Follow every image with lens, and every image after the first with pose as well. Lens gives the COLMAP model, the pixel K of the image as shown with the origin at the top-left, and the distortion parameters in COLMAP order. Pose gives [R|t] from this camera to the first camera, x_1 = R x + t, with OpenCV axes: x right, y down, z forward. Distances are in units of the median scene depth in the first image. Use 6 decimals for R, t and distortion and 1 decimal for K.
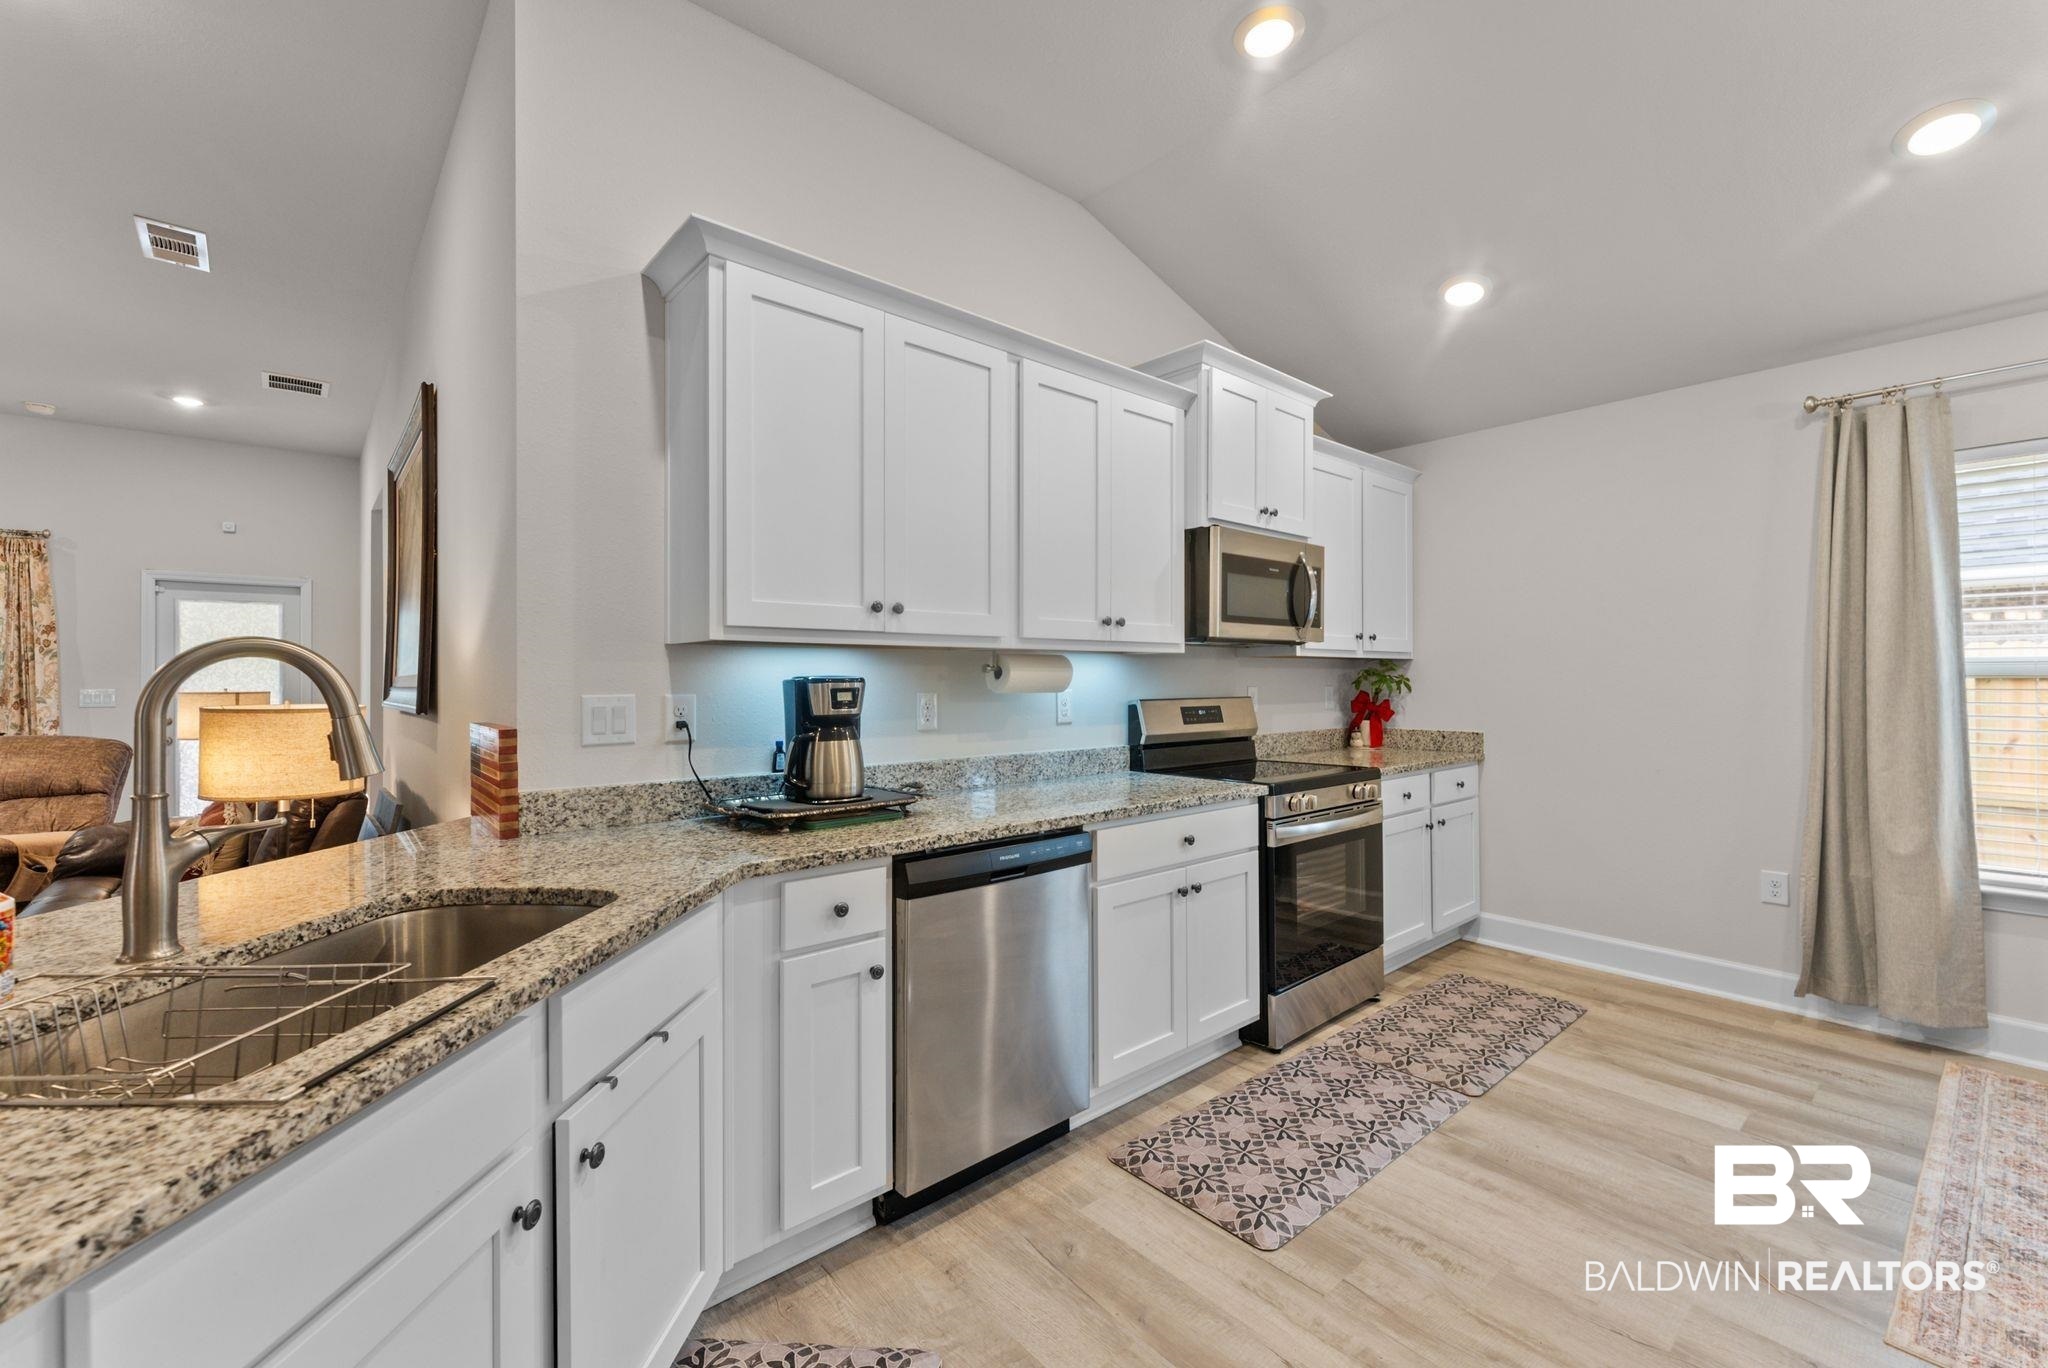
lens RADIAL K [[829.7, 0, 1034.3], [0, 829.7, 673.6], [0, 0, 1]] dist [-0.000478, 0.001569]
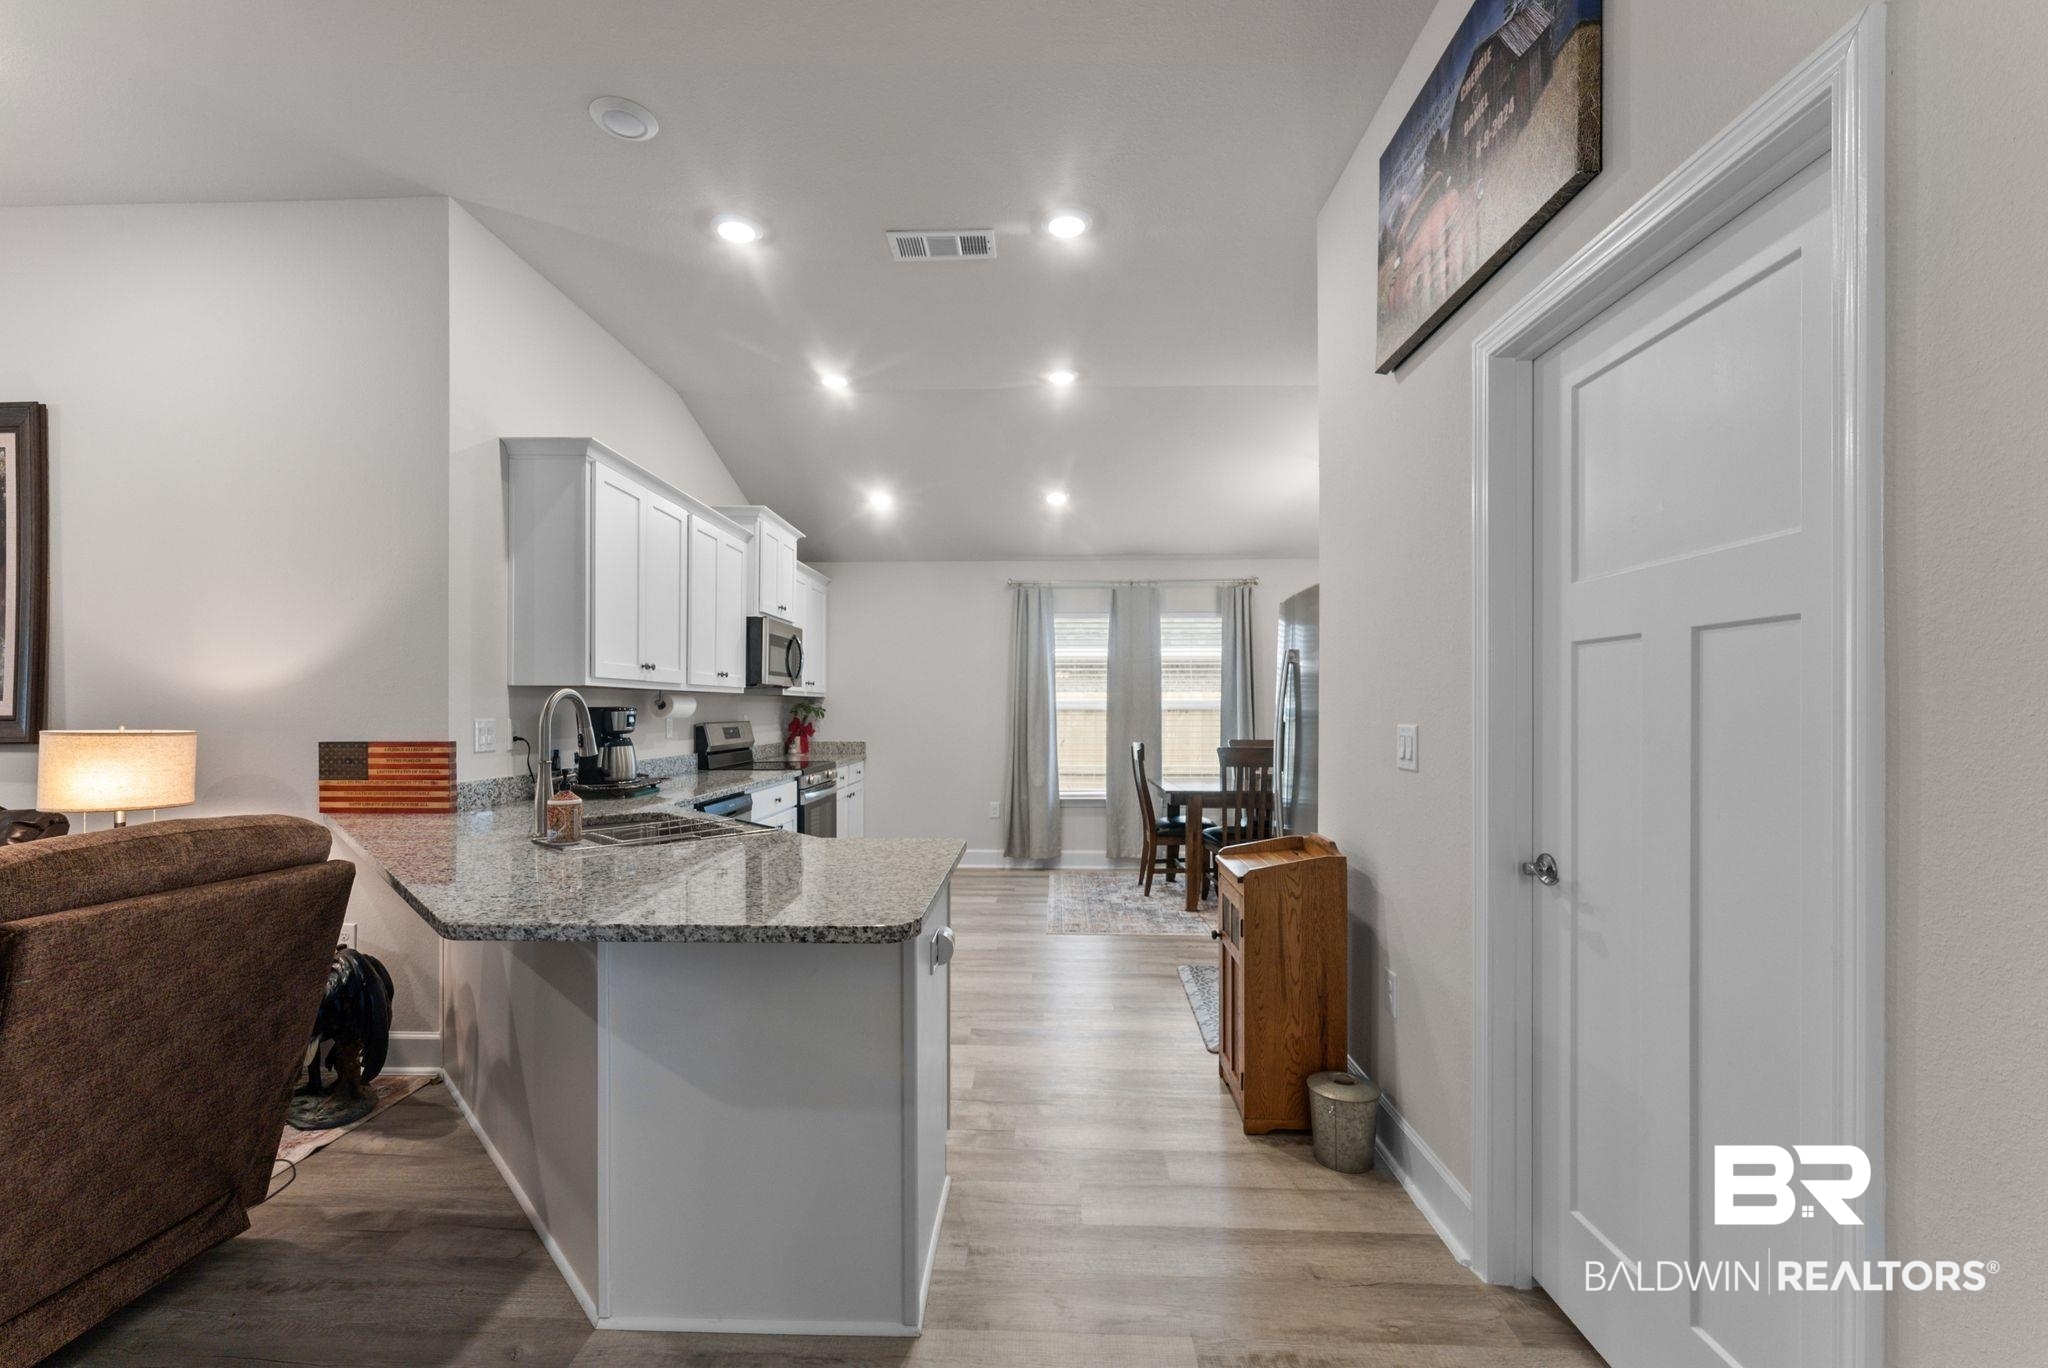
lens RADIAL K [[829.7, 0, 1015.7], [0, 829.7, 714.0], [0, 0, 1]] dist [-0.000478, 0.001569]
pose [[0.681815, -0.001776, 0.731523, -0.636479], [-0.006609, 0.999941, 0.008588, -0.001954], [-0.731495, -0.010690, 0.681763, -0.486450]]
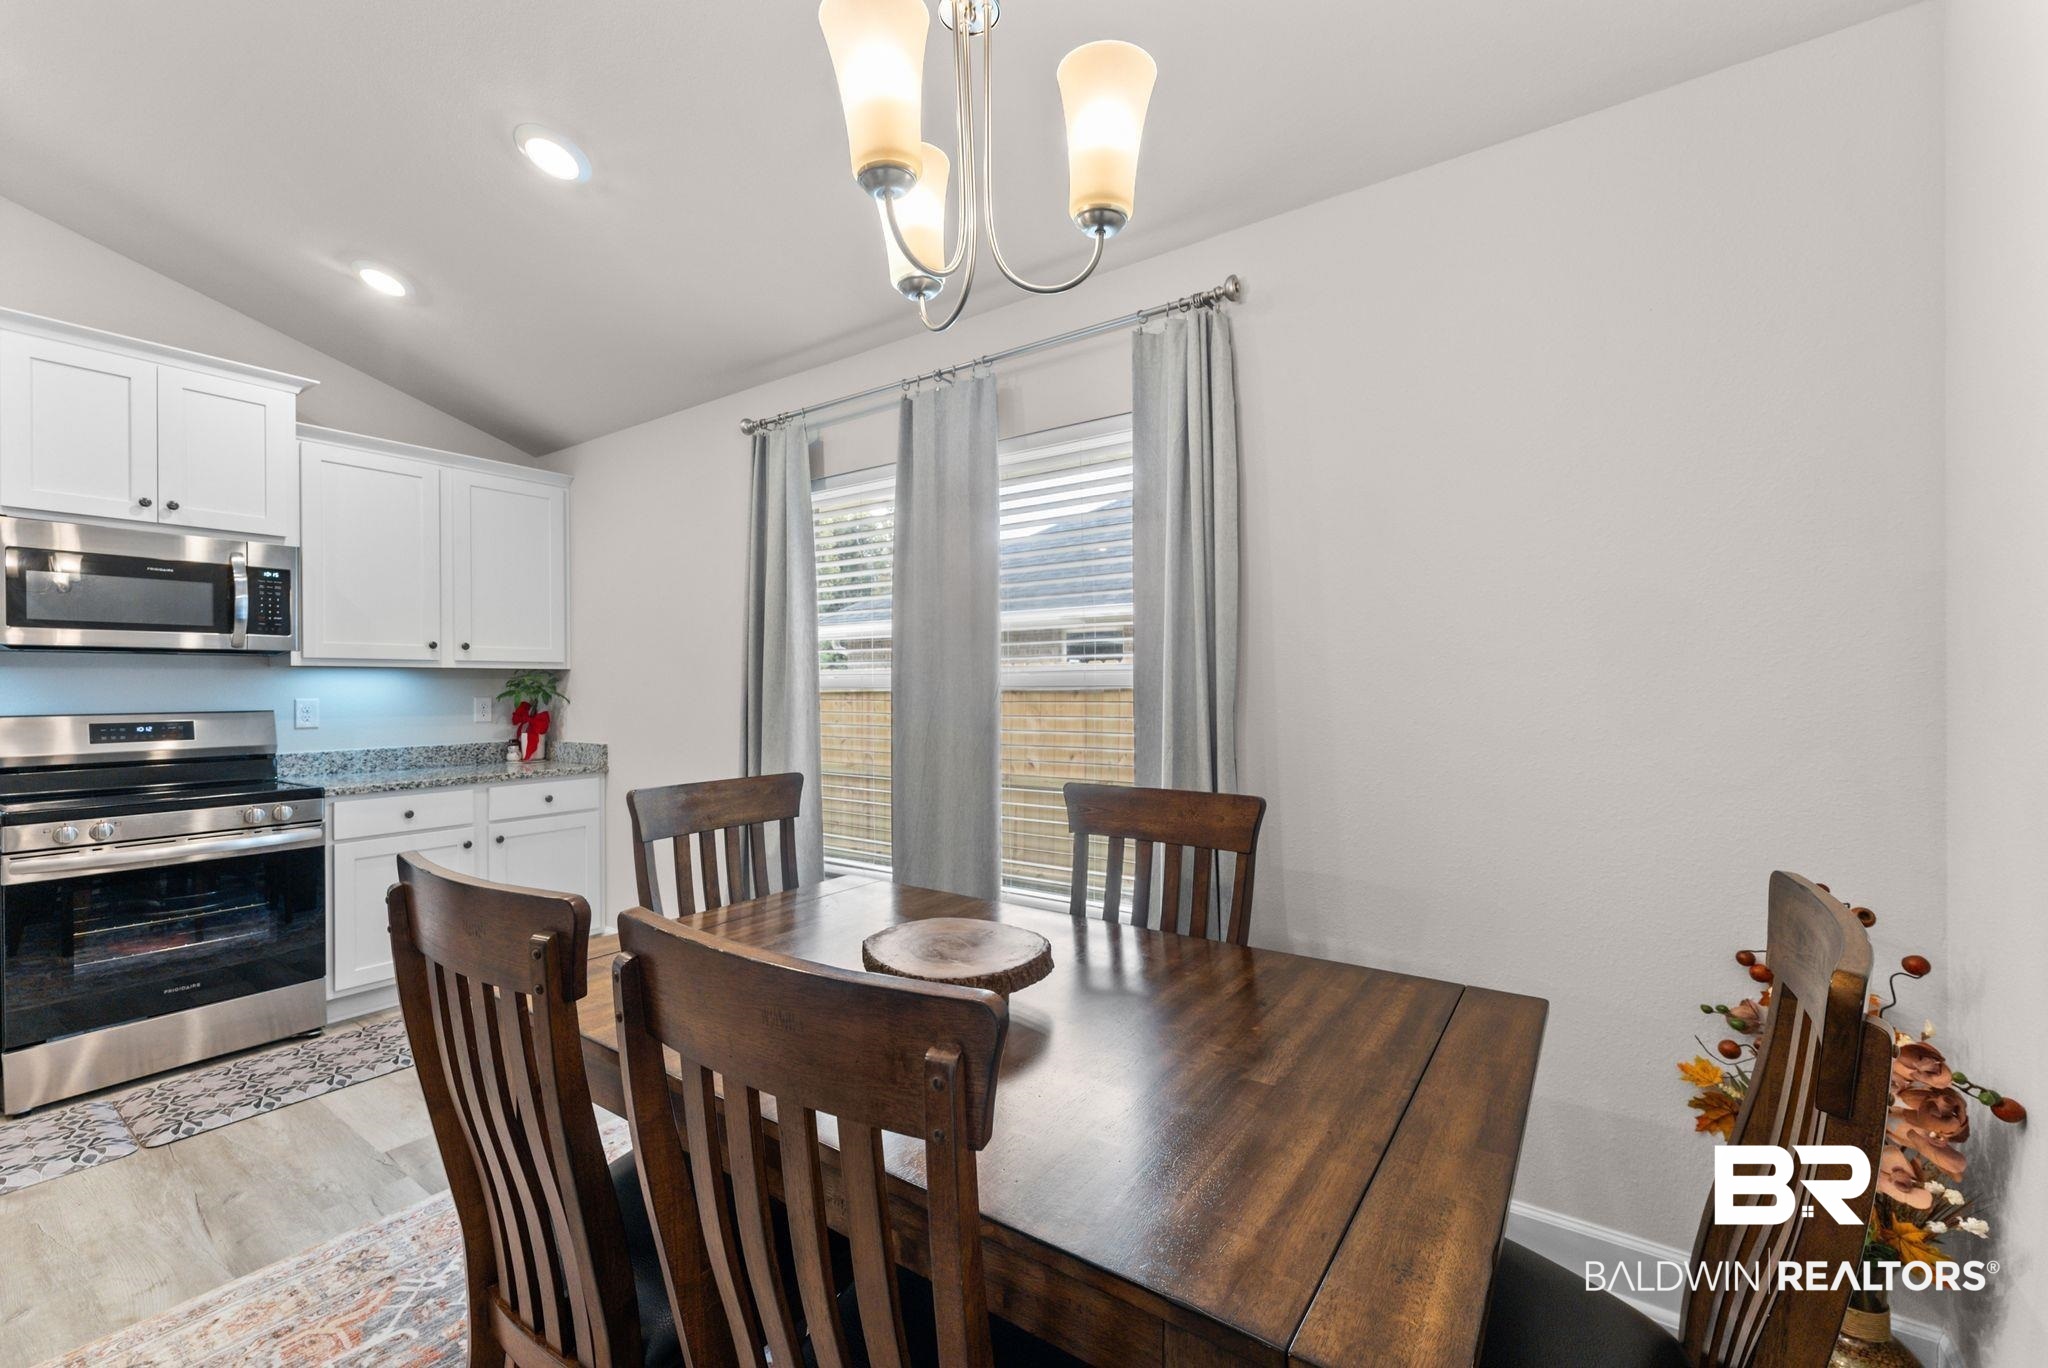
lens RADIAL K [[829.7, 0, 1024.6], [0, 829.7, 691.0], [0, 0, 1]] dist [-0.000478, 0.001569]
pose [[0.972215, -0.001359, 0.234086, 1.035807], [-0.000492, 0.999969, 0.007848, -0.001496], [-0.234089, -0.007746, 0.972184, -0.095219]]
